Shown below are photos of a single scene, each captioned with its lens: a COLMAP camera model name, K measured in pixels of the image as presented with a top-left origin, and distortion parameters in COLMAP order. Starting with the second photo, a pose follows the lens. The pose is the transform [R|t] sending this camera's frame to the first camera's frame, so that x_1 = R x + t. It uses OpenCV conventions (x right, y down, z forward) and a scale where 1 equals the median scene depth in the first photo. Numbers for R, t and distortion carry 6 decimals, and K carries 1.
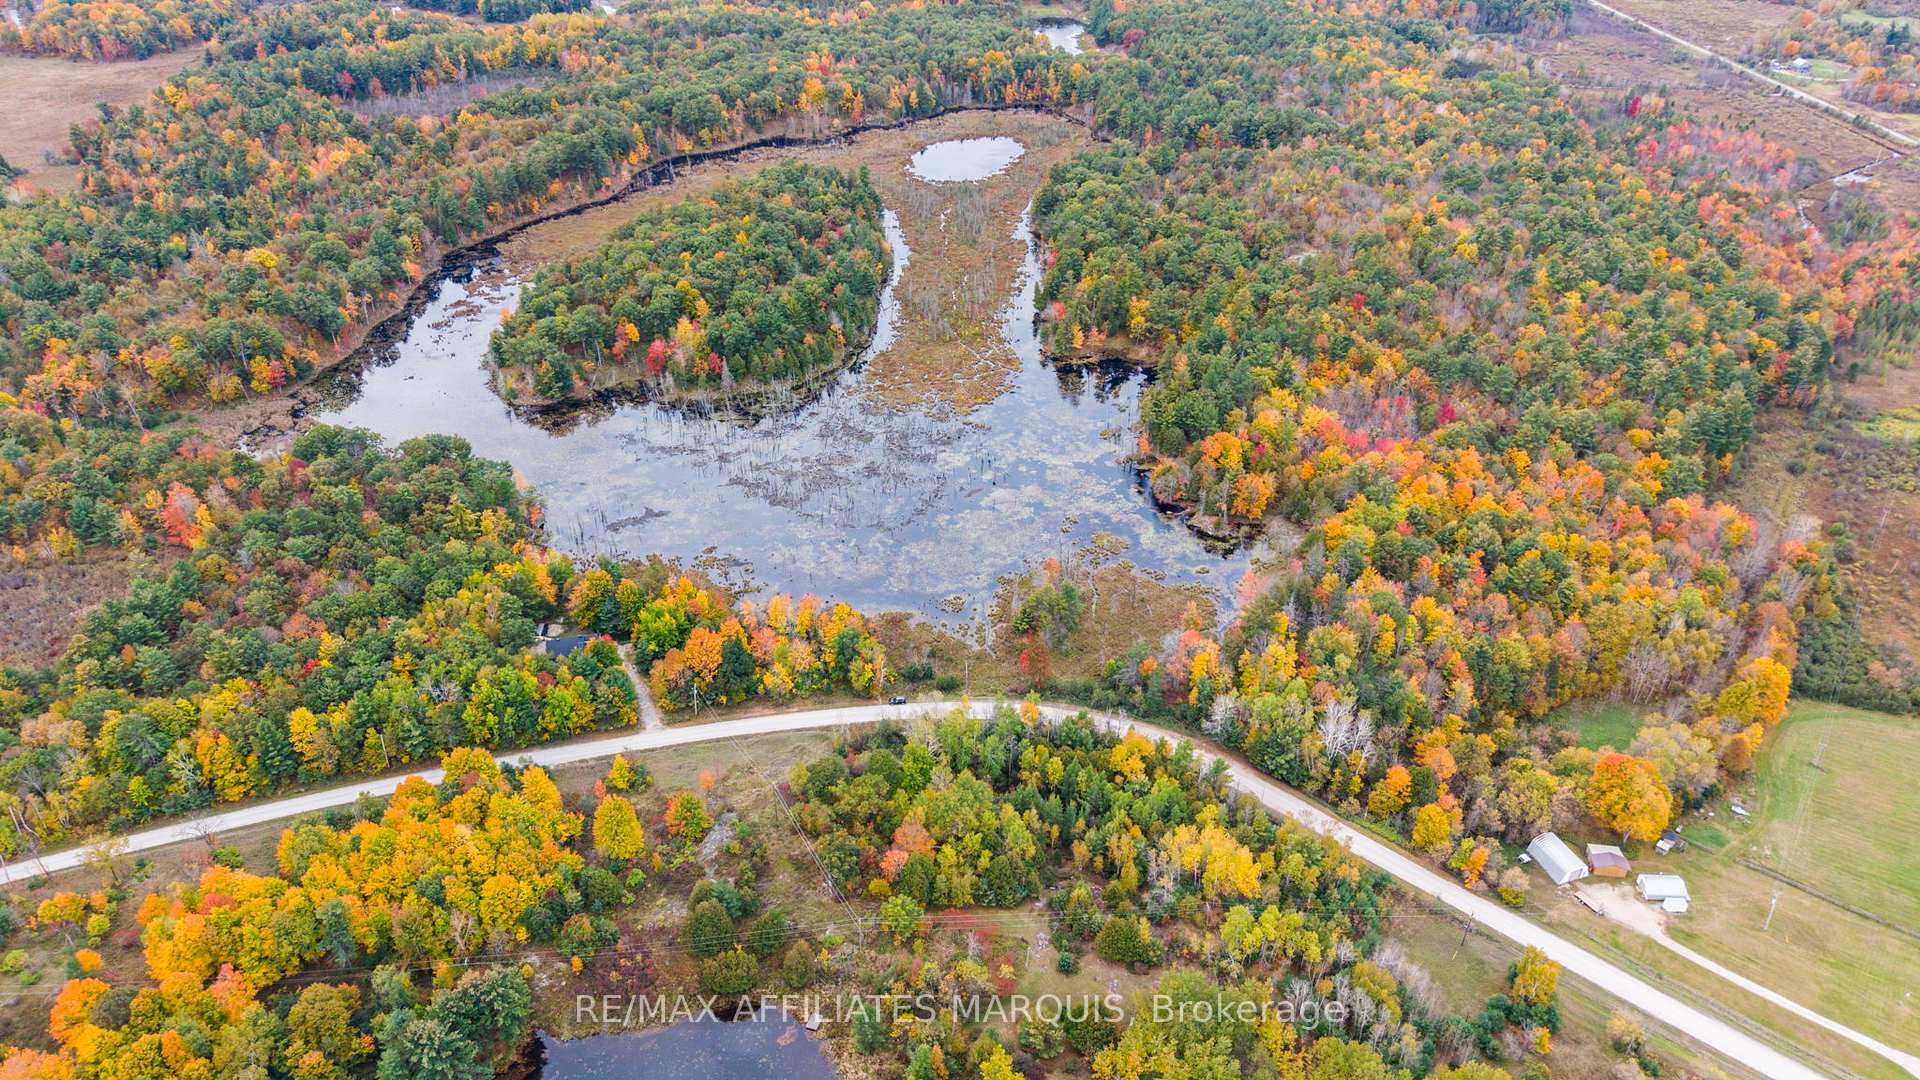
lens RADIAL K [[1273.4, 0, 987.9], [0, 1273.4, 537.2], [0, 0, 1]] dist [0.038618, -0.043621]
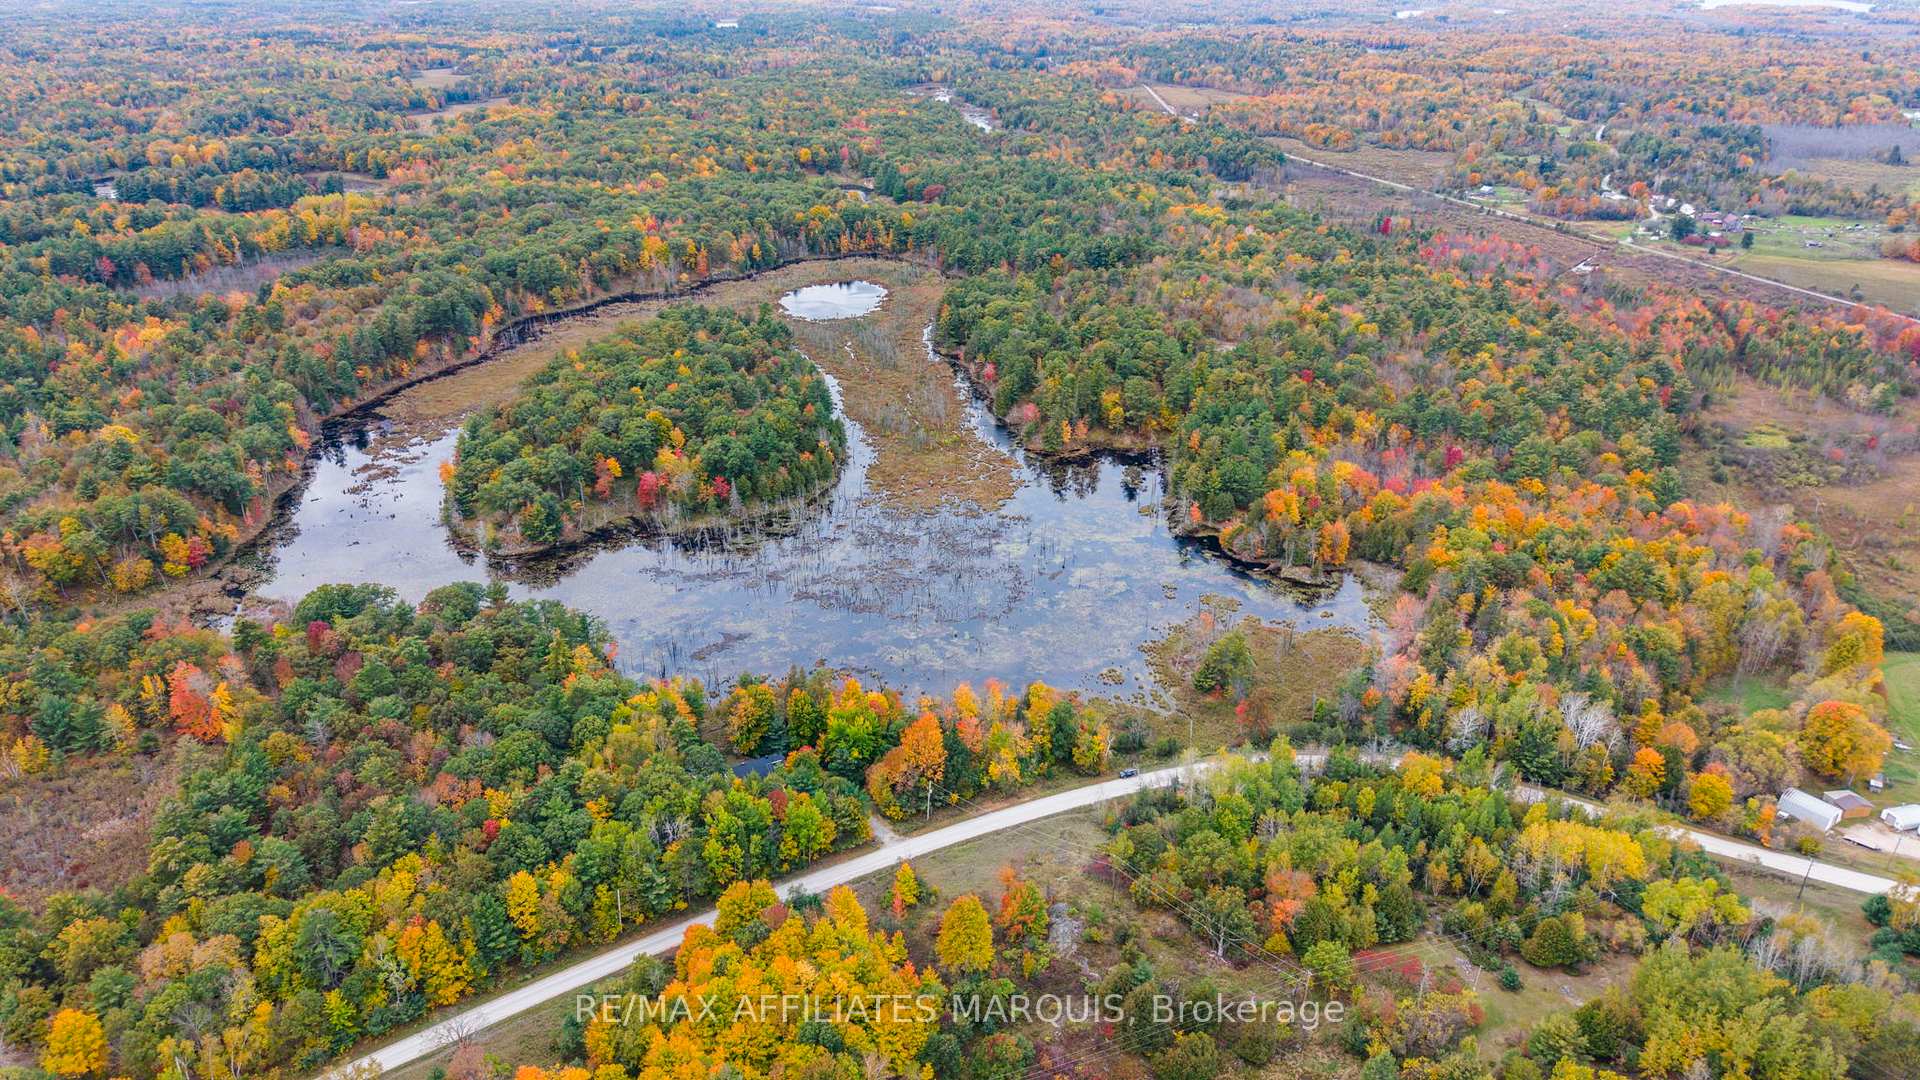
lens RADIAL K [[1273.4, 0, 979.4], [0, 1273.4, 535.7], [0, 0, 1]] dist [0.038618, -0.043621]
pose [[0.962973, -0.111587, 0.245421, -0.265352], [0.147006, 0.980417, -0.131045, 0.046018], [-0.225992, 0.162271, 0.960518, 0.081327]]
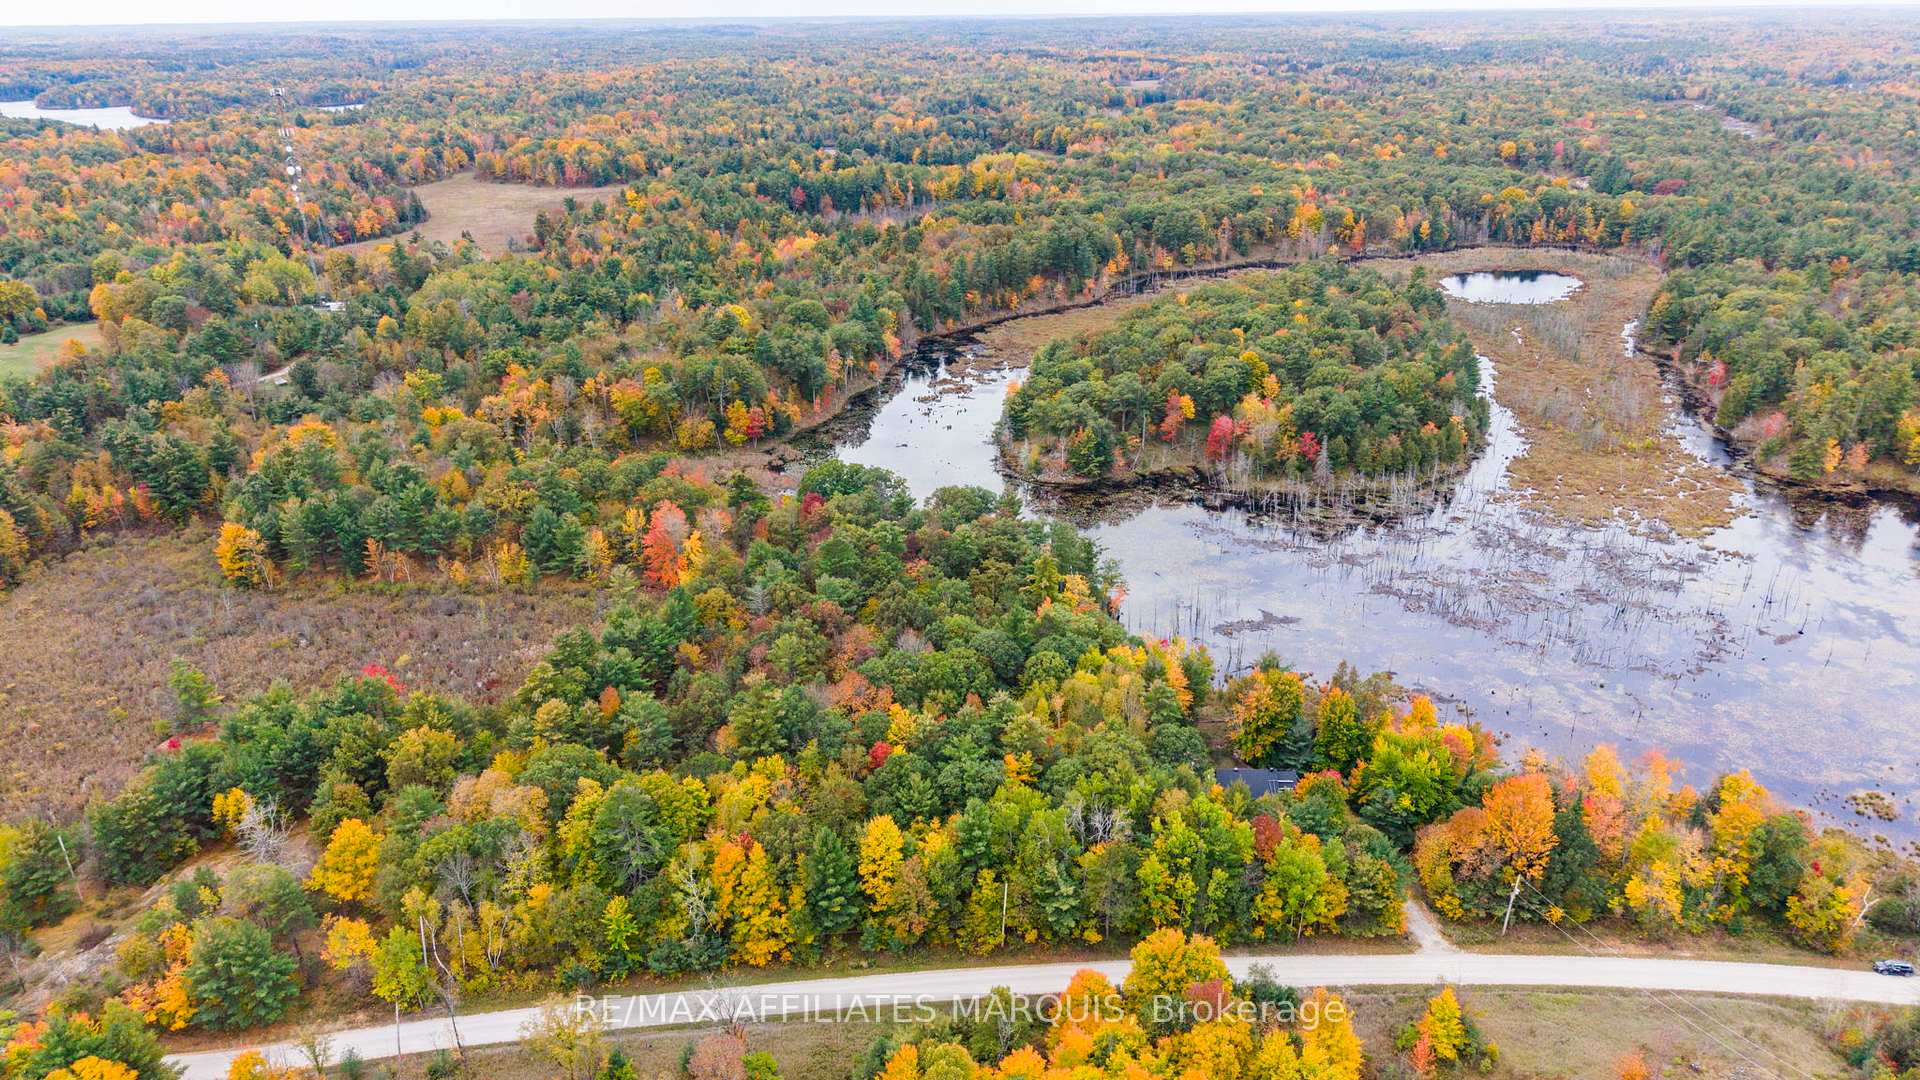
lens RADIAL K [[1273.4, 0, 972.0], [0, 1273.4, 572.6], [0, 0, 1]] dist [0.038618, -0.043621]
pose [[0.970838, 0.085920, -0.223812, -0.232789], [-0.120439, 0.982008, -0.145447, 0.064183], [0.207289, 0.168161, 0.963719, 0.270702]]
